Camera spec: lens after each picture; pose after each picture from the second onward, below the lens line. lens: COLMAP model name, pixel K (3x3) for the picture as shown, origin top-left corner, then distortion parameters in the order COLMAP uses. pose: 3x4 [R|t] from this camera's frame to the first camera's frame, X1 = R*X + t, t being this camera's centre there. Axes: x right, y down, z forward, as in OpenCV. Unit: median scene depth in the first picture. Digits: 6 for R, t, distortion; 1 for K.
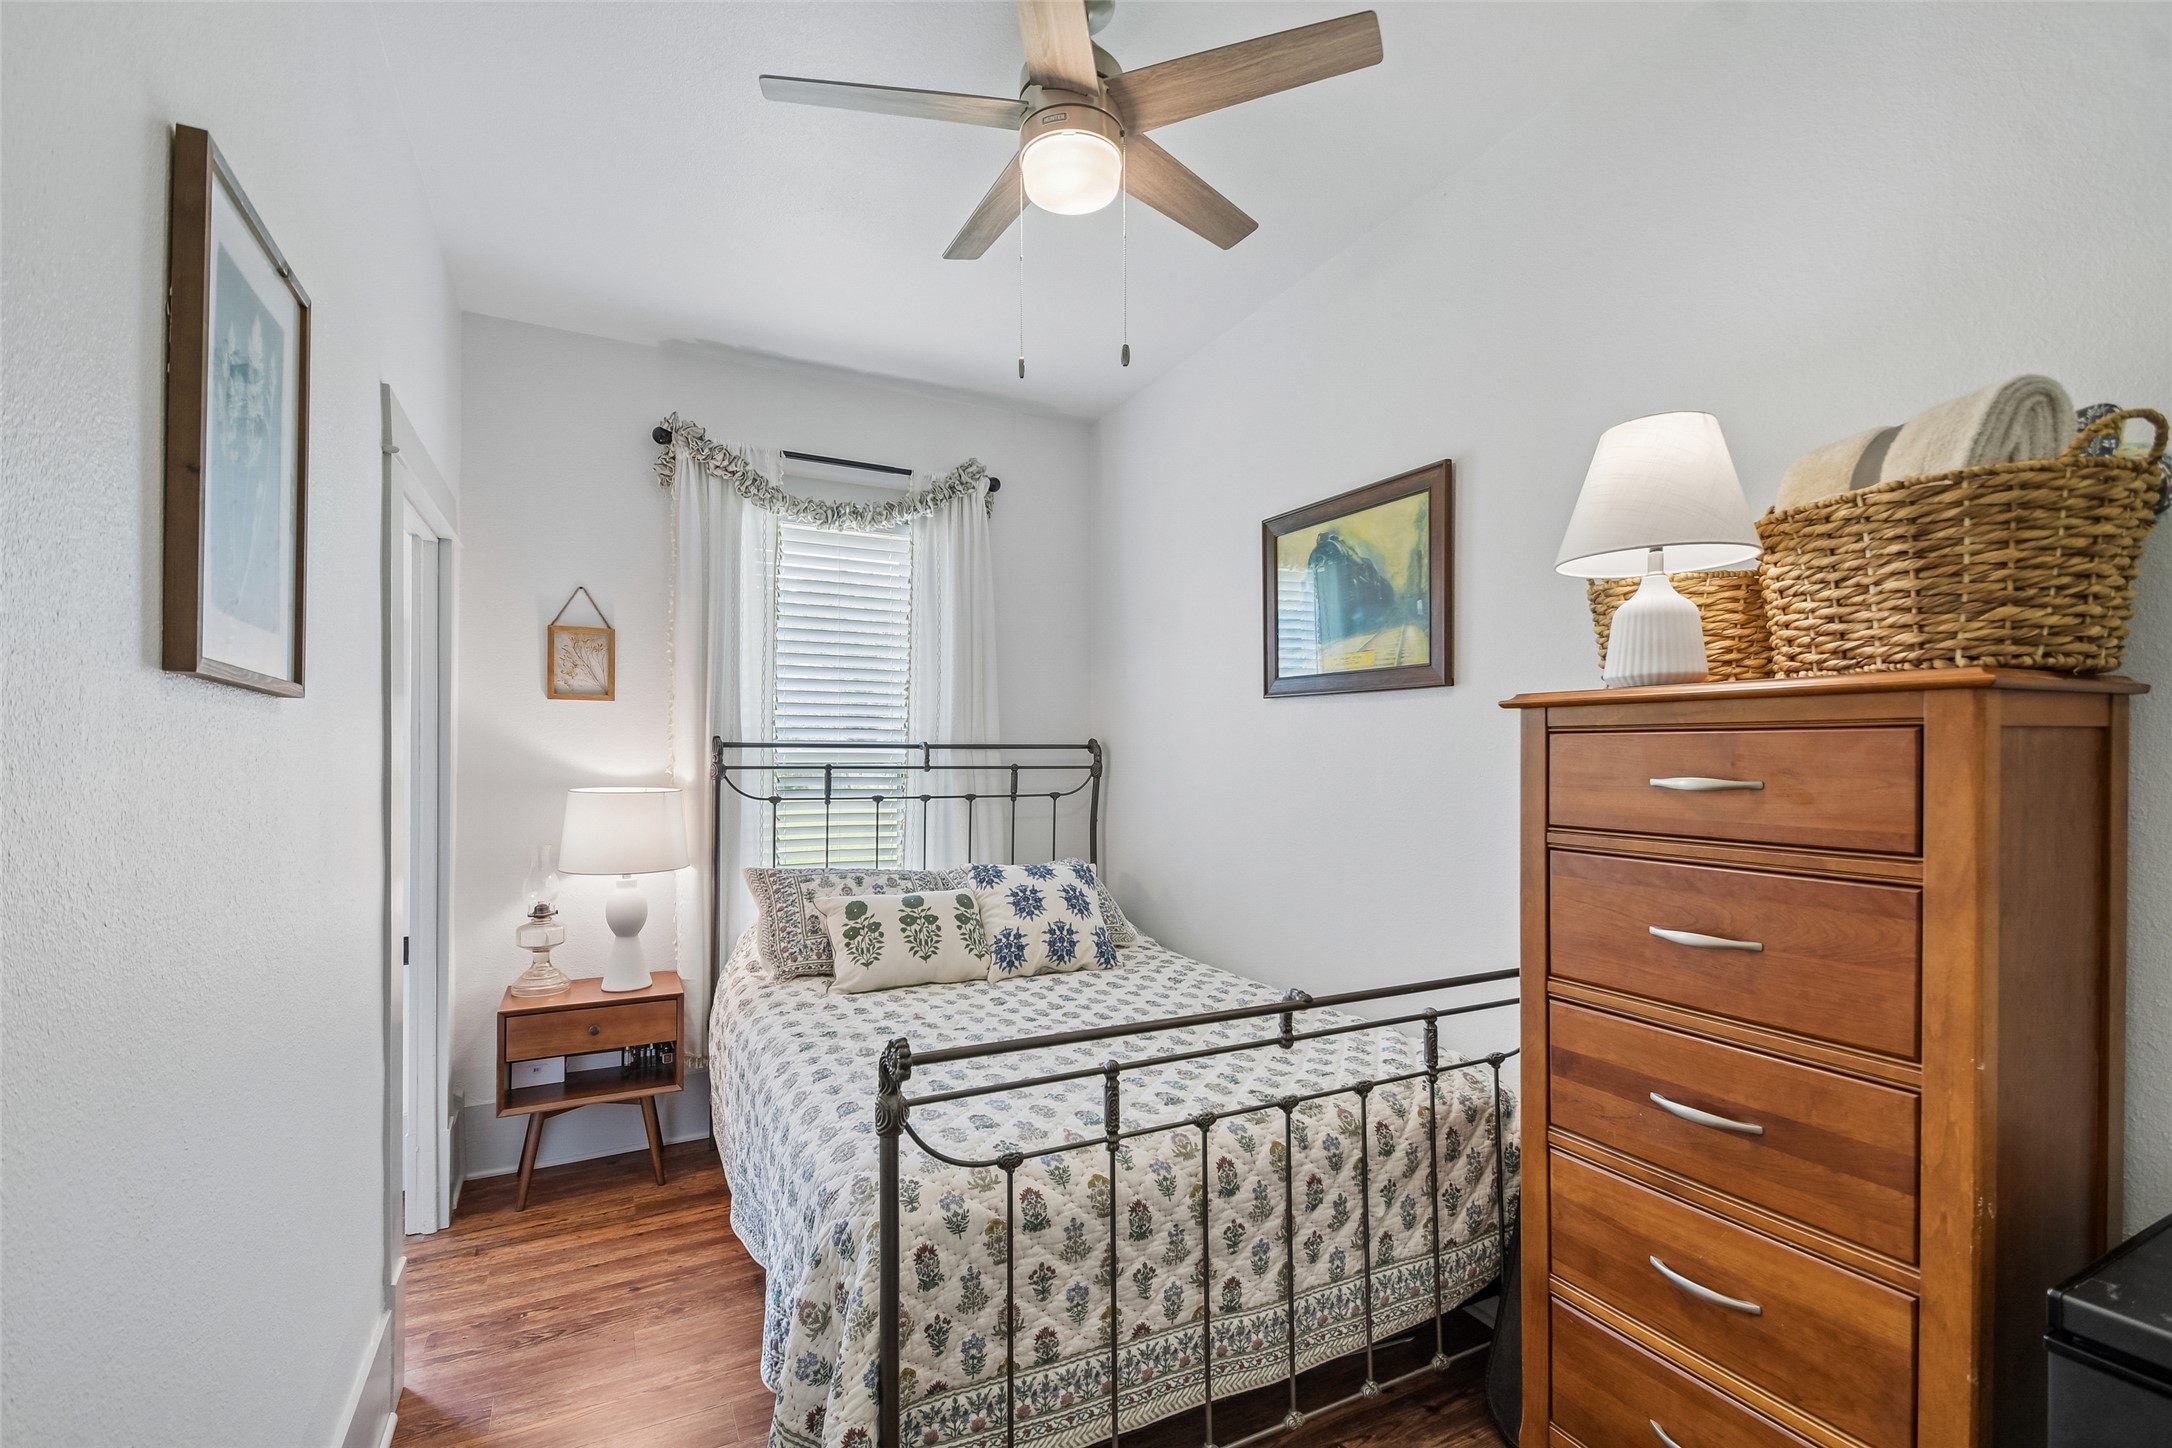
lens RADIAL K [[946.4, 0, 1057.6], [0, 946.4, 760.2], [0, 0, 1]] dist [0.006919, -0.007230]
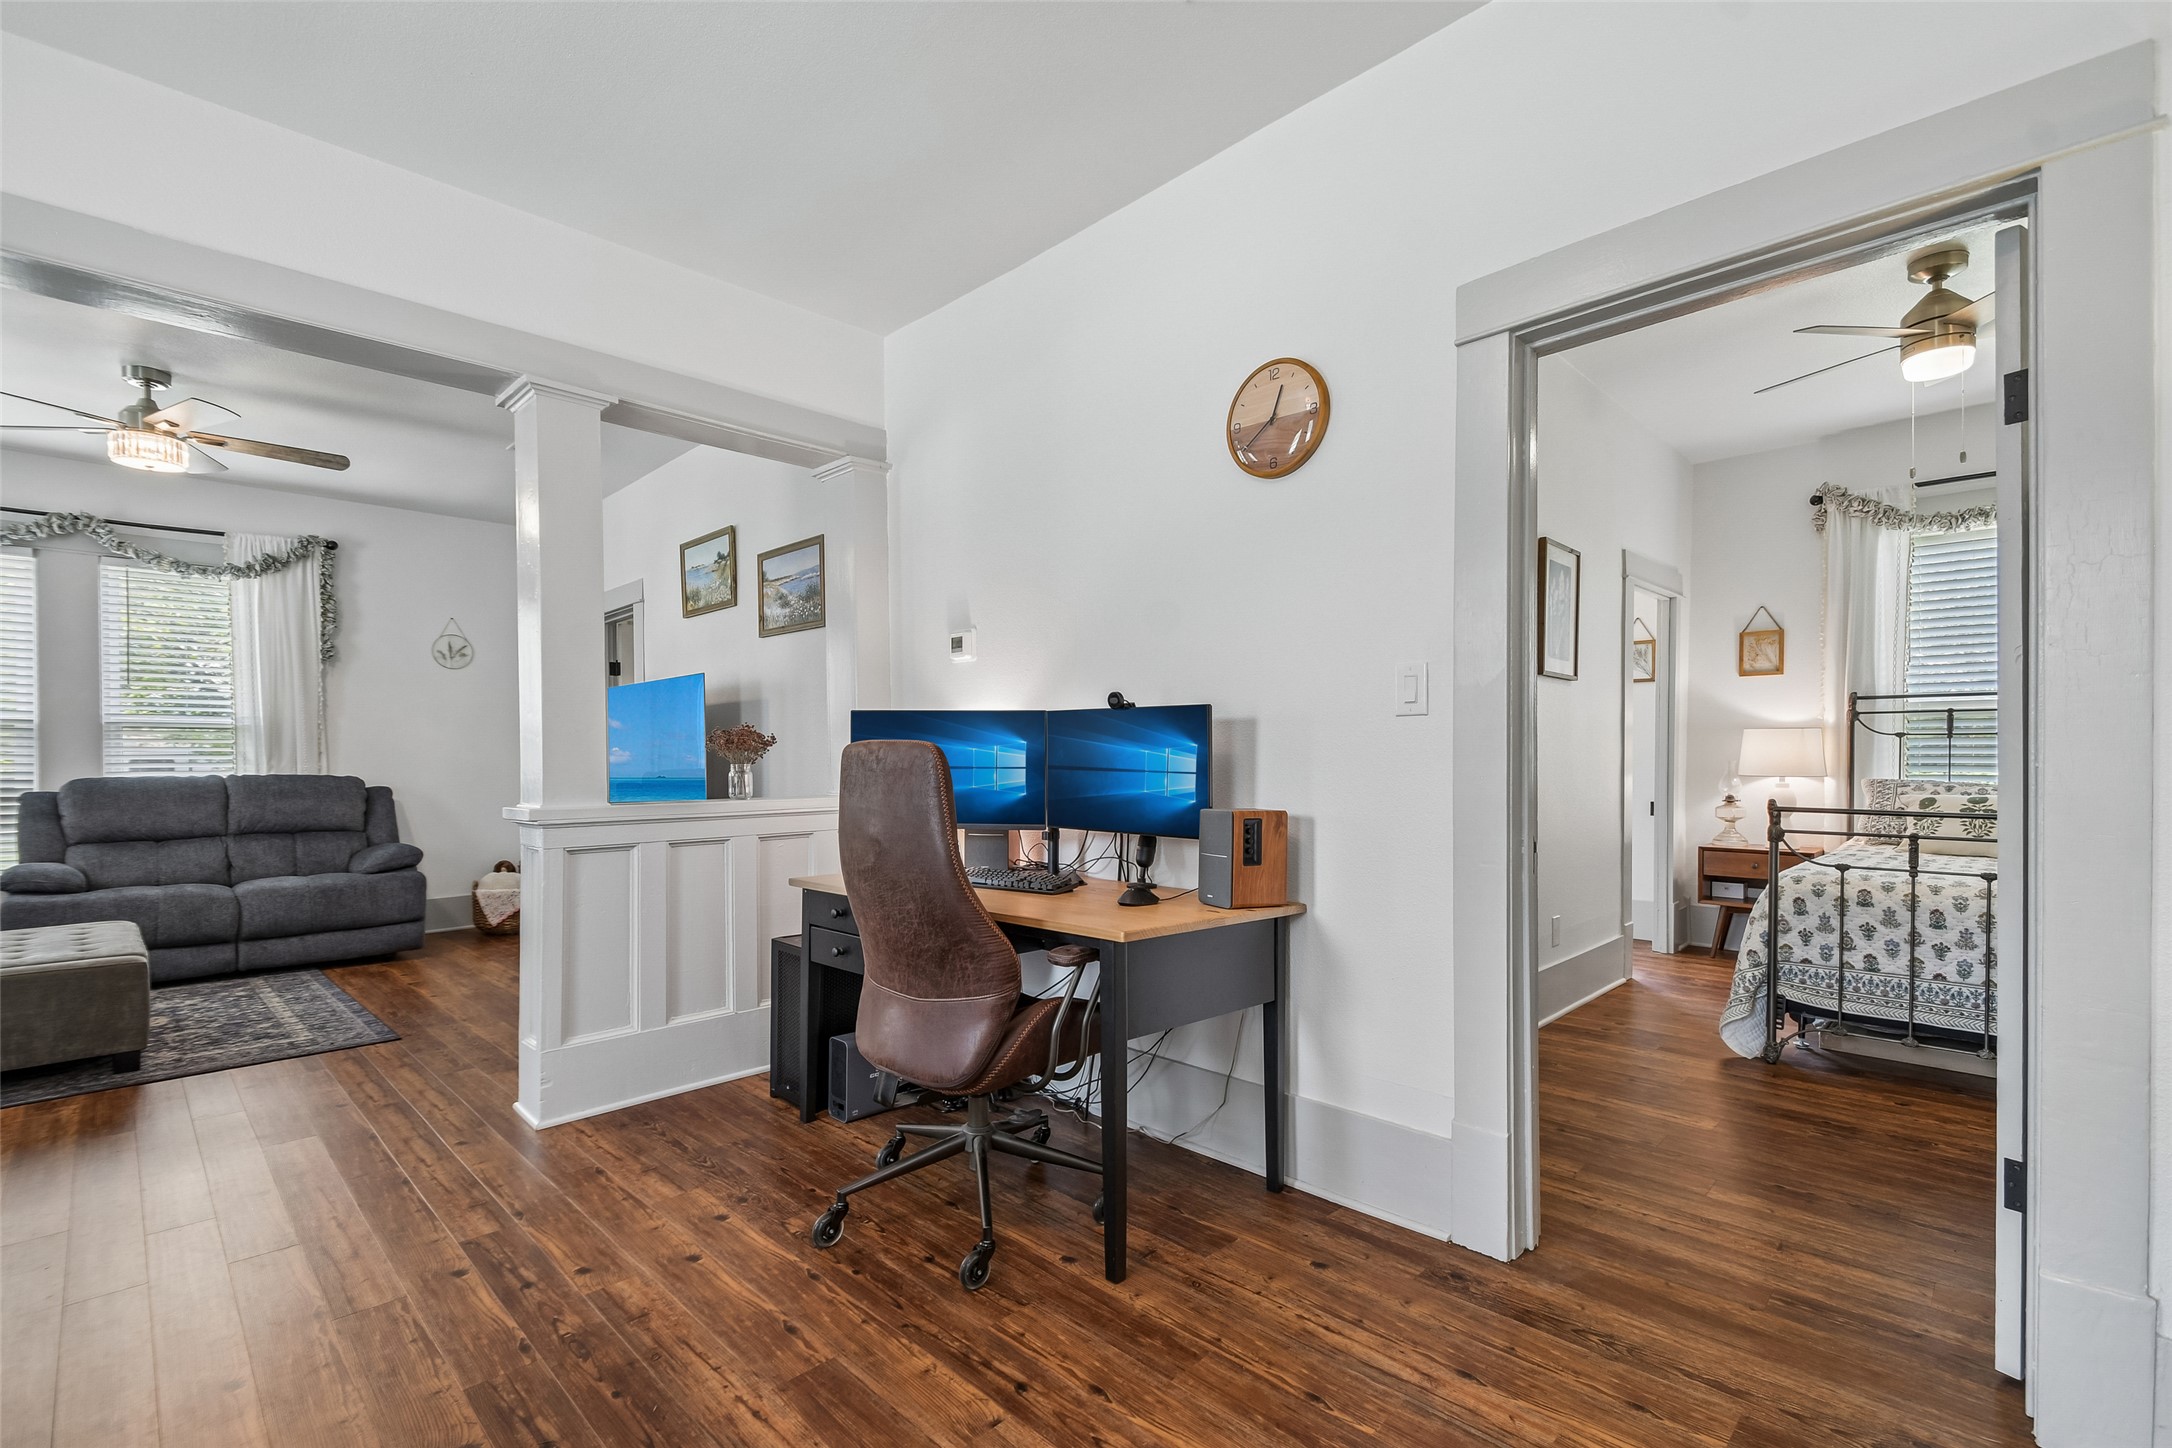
lens RADIAL K [[946.4, 0, 1091.1], [0, 946.4, 762.9], [0, 0, 1]] dist [0.006919, -0.007230]
pose [[0.324498, 0.007265, -0.945859, 0.733026], [0.000859, 0.999968, 0.007976, 0.080450], [0.945886, -0.003401, 0.324481, -0.684795]]
